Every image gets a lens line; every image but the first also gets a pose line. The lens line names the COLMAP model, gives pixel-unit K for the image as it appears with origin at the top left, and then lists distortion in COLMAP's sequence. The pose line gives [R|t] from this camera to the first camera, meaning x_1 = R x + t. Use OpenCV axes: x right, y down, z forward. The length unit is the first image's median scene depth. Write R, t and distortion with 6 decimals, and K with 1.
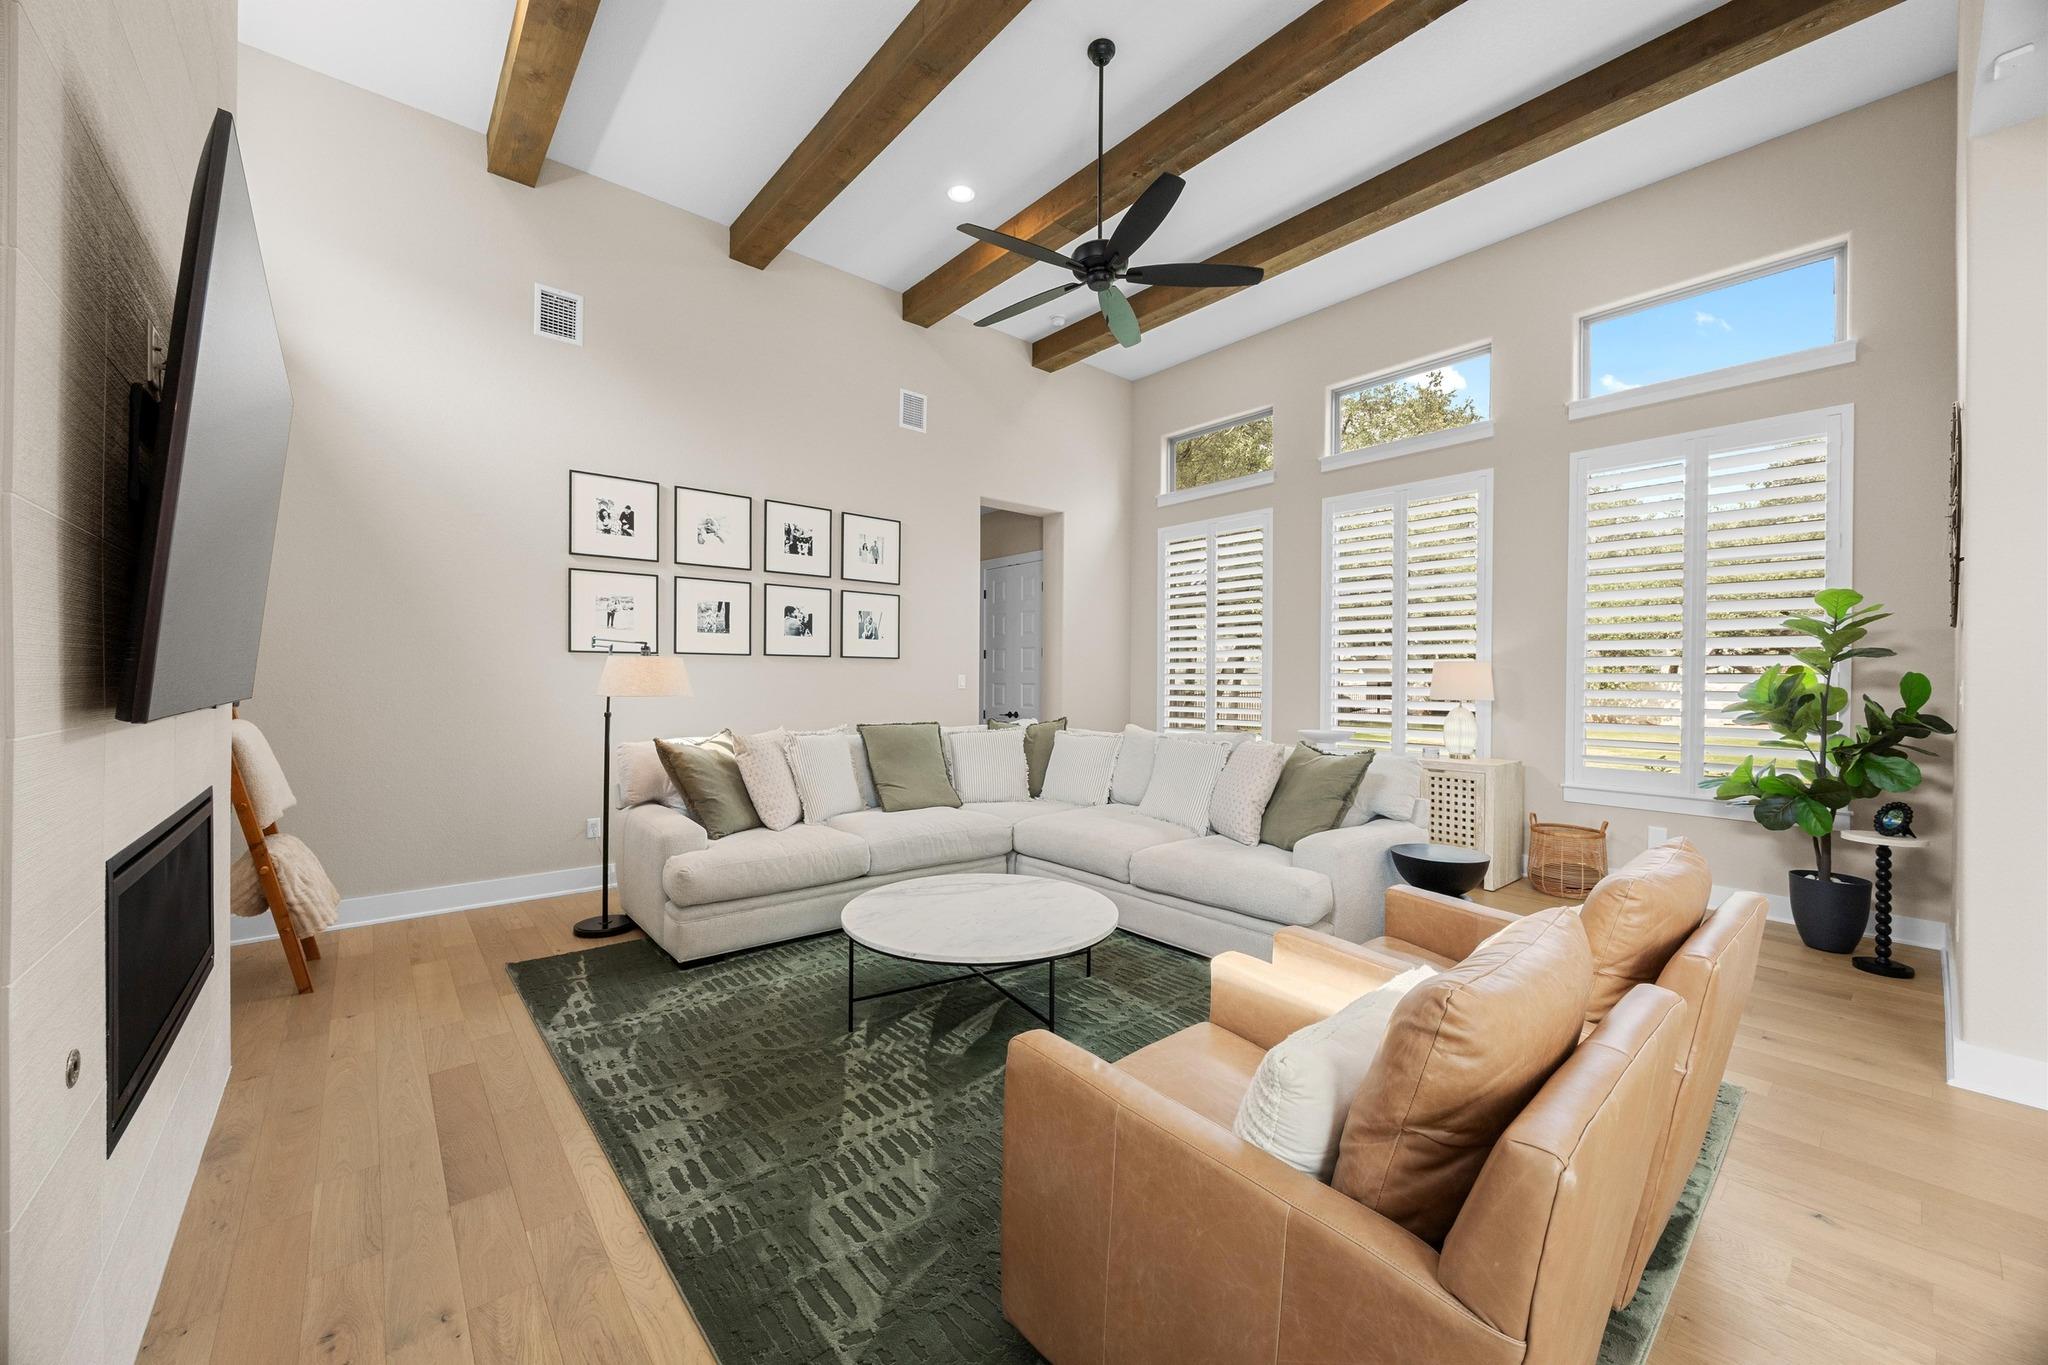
lens RADIAL K [[774.8, 0, 1019.6], [0, 774.8, 681.8], [0, 0, 1]] dist [-0.003076, -0.000043]
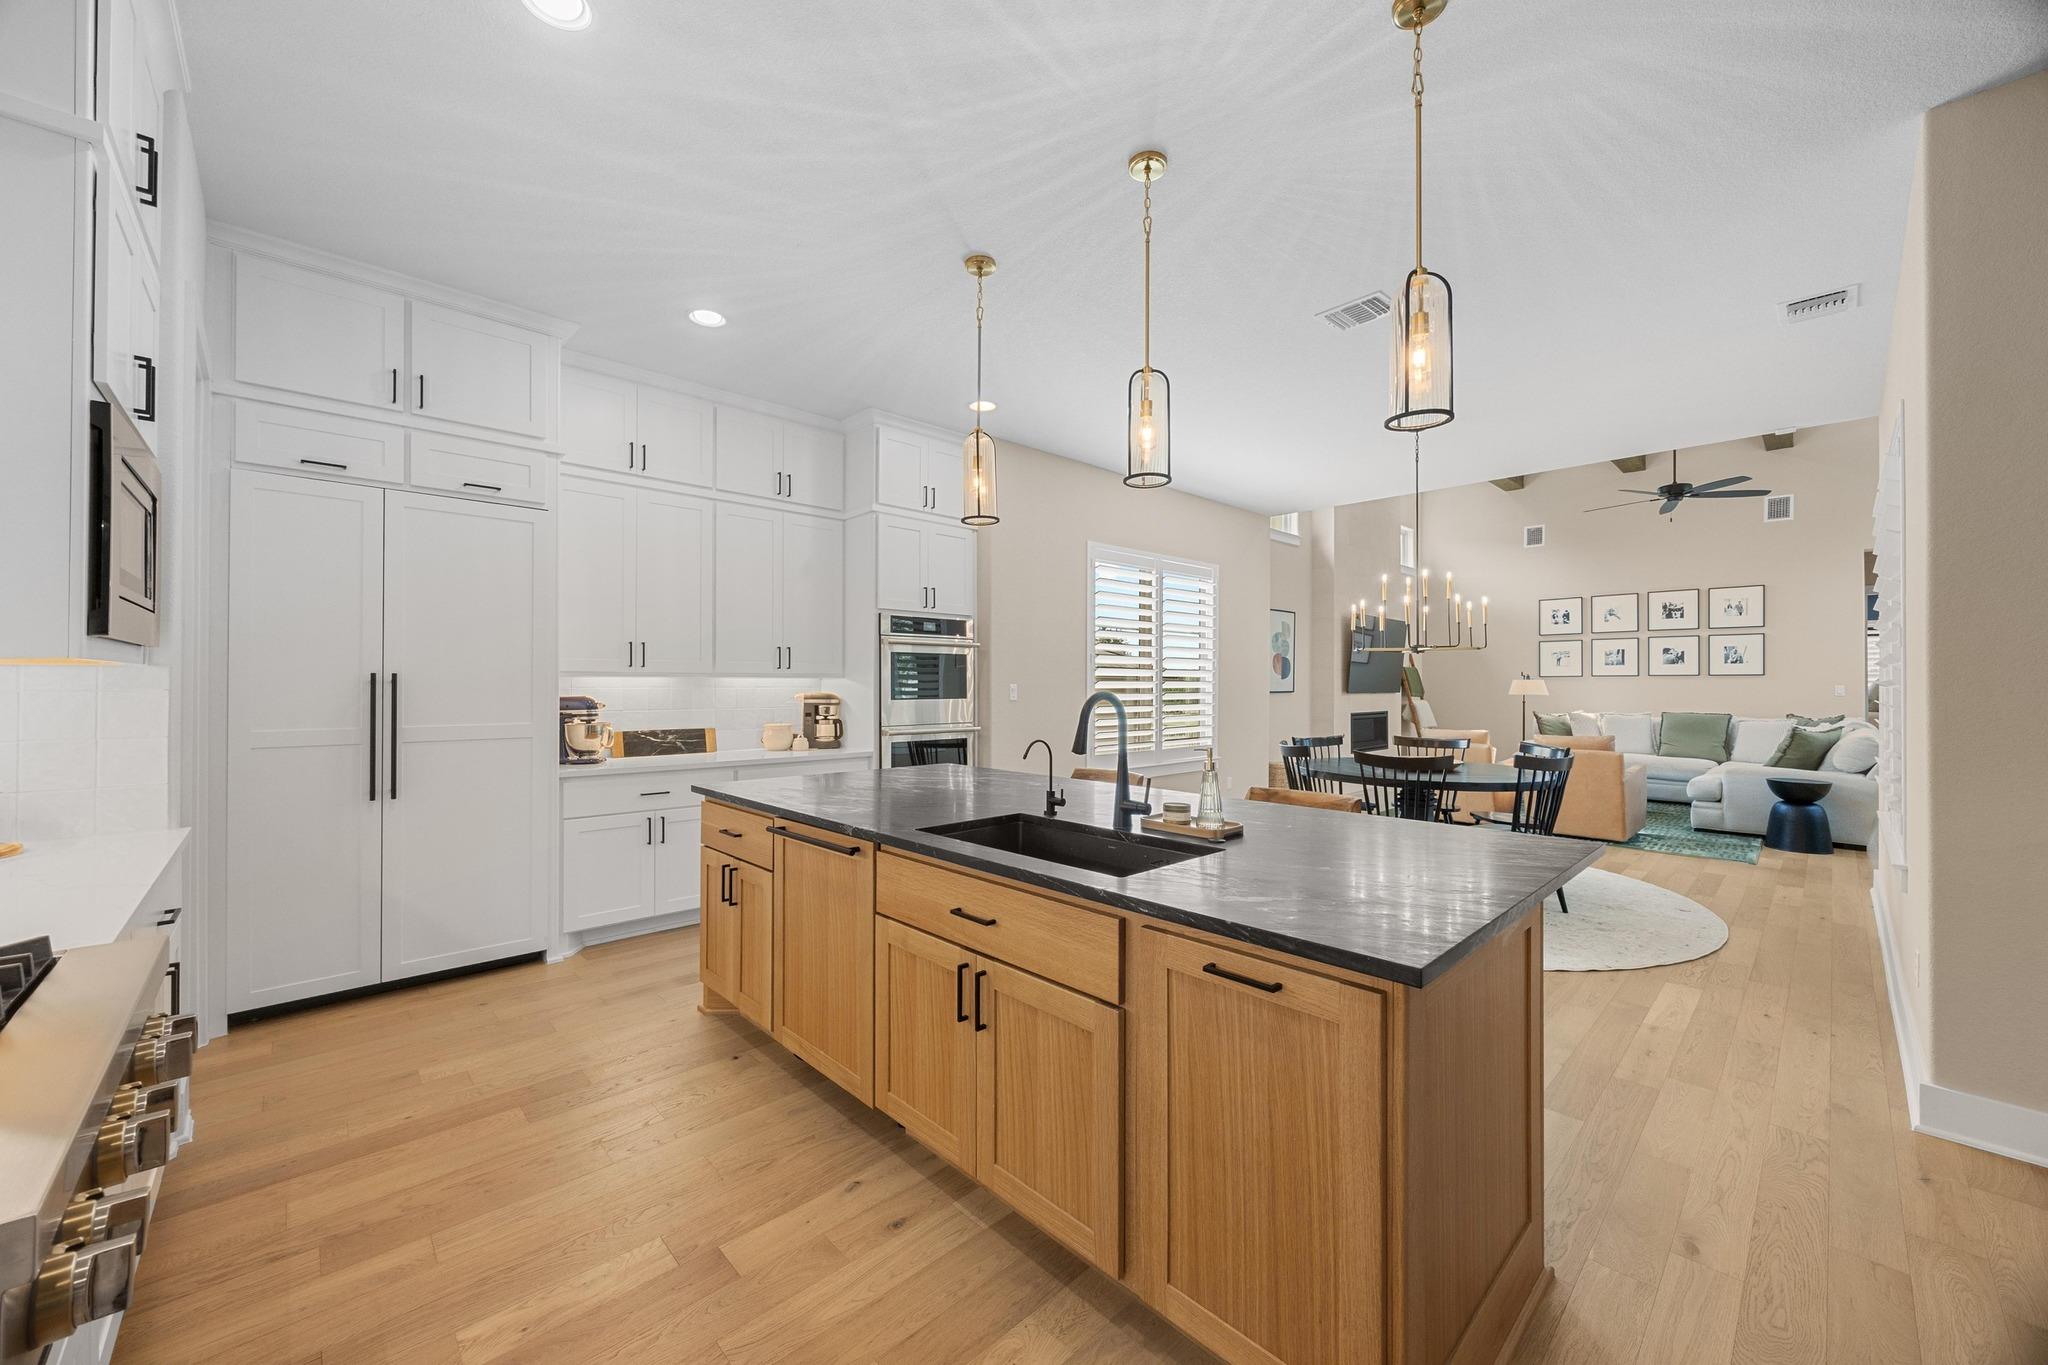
lens RADIAL K [[774.8, 0, 1015.1], [0, 774.8, 679.1], [0, 0, 1]] dist [-0.003076, -0.000043]
pose [[0.052077, -0.010979, -0.998583, 1.483084], [-0.004139, 0.999929, -0.011210, 0.001409], [0.998634, 0.004717, 0.052028, -0.633492]]
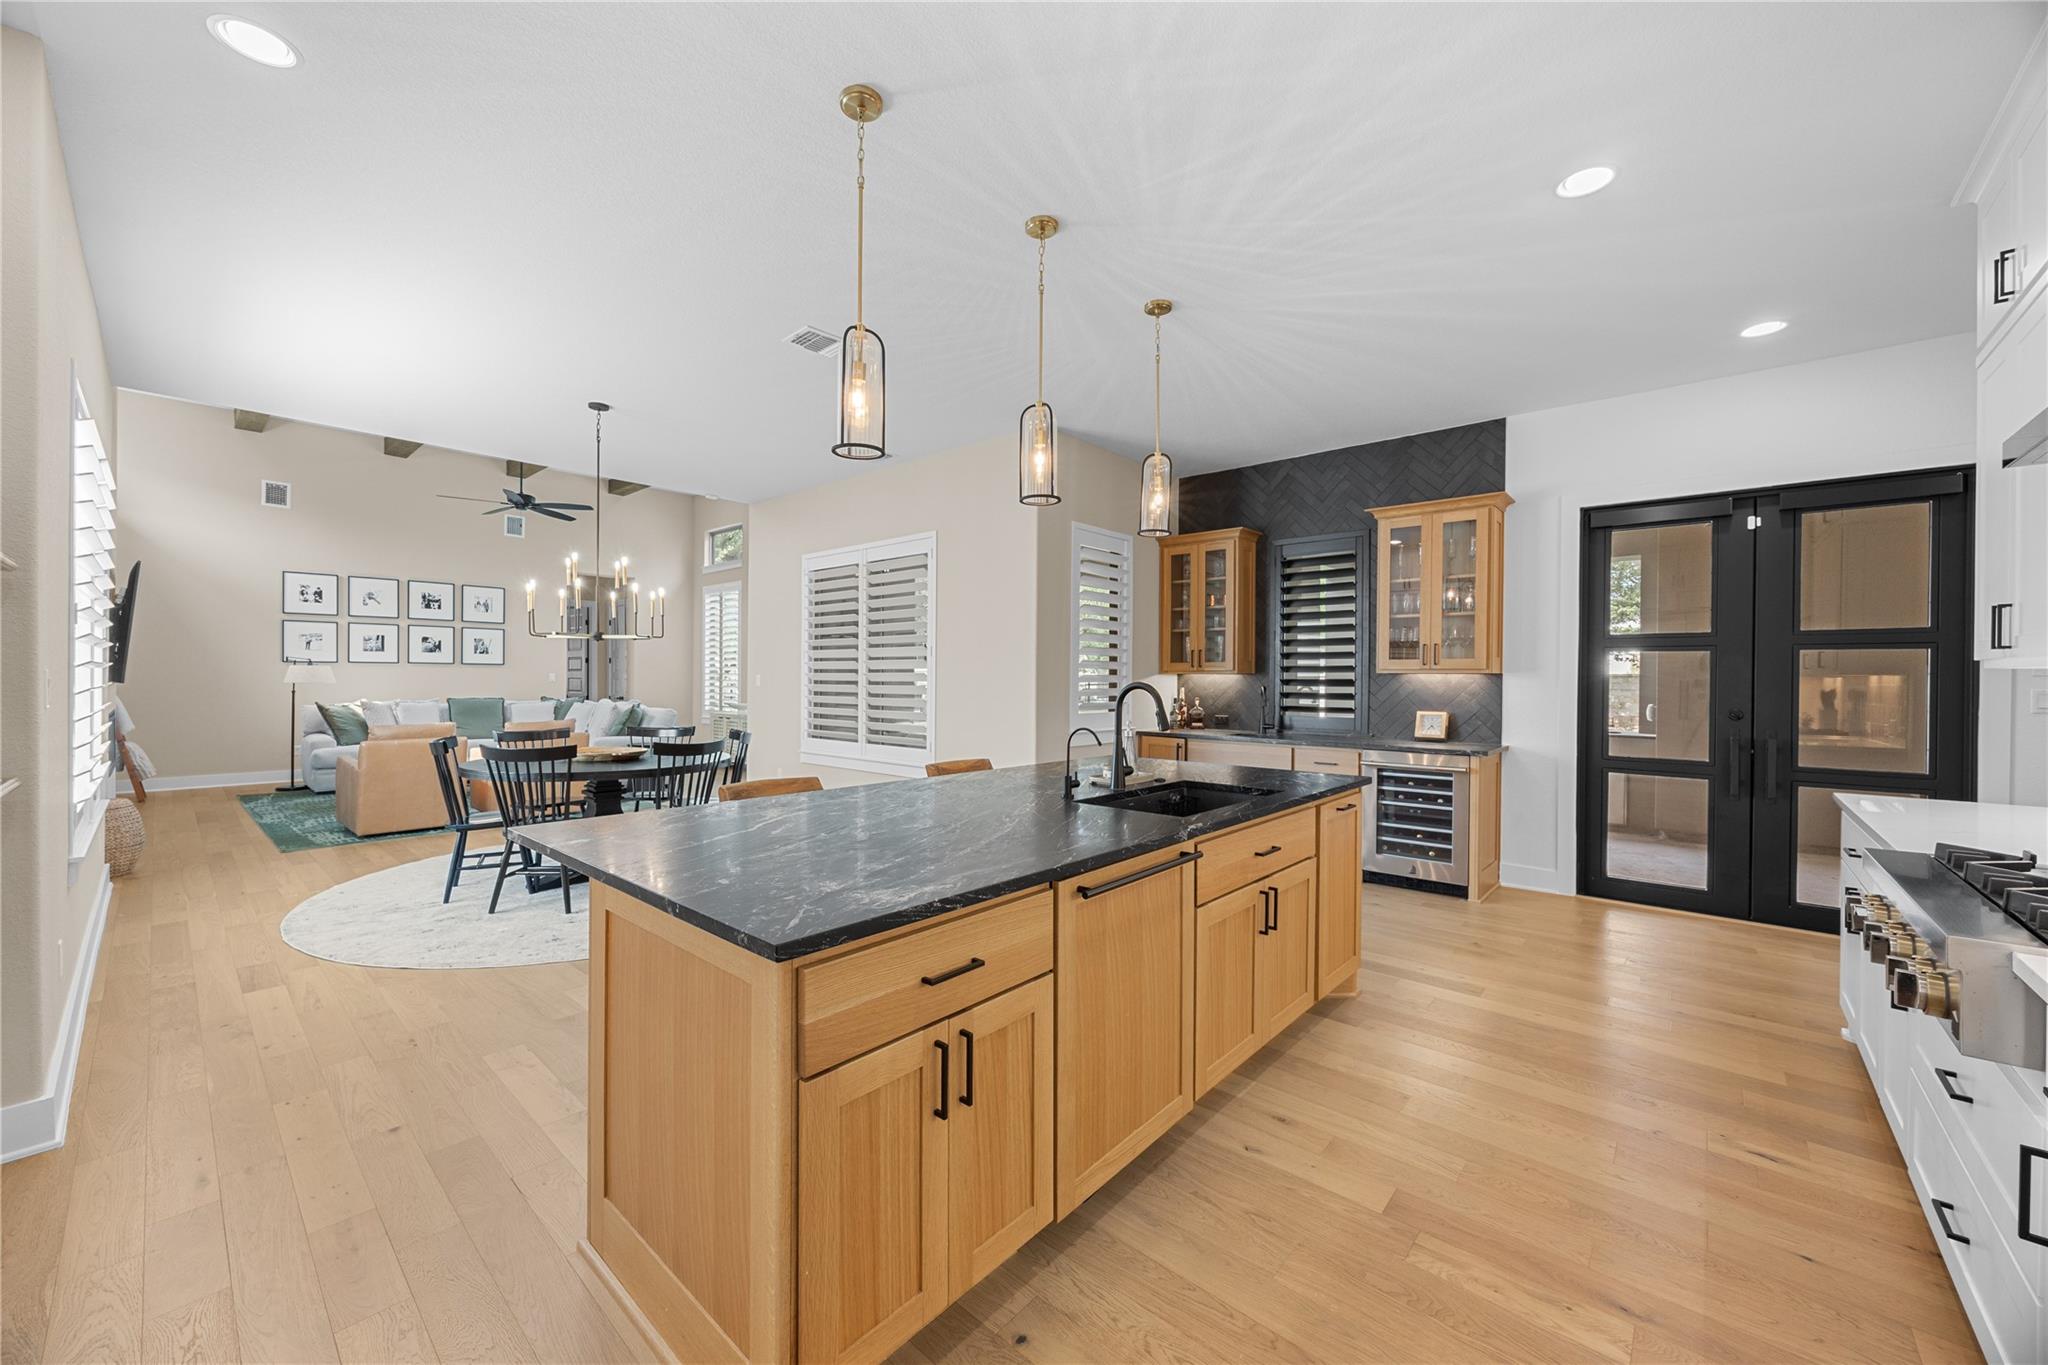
lens RADIAL K [[774.8, 0, 1018.7], [0, 774.8, 679.6], [0, 0, 1]] dist [-0.003076, -0.000043]
pose [[0.990108, 0.002089, 0.140293, 0.896081], [-0.002221, 0.999997, 0.000784, 0.001157], [-0.140291, -0.001088, 0.990110, -1.091678]]
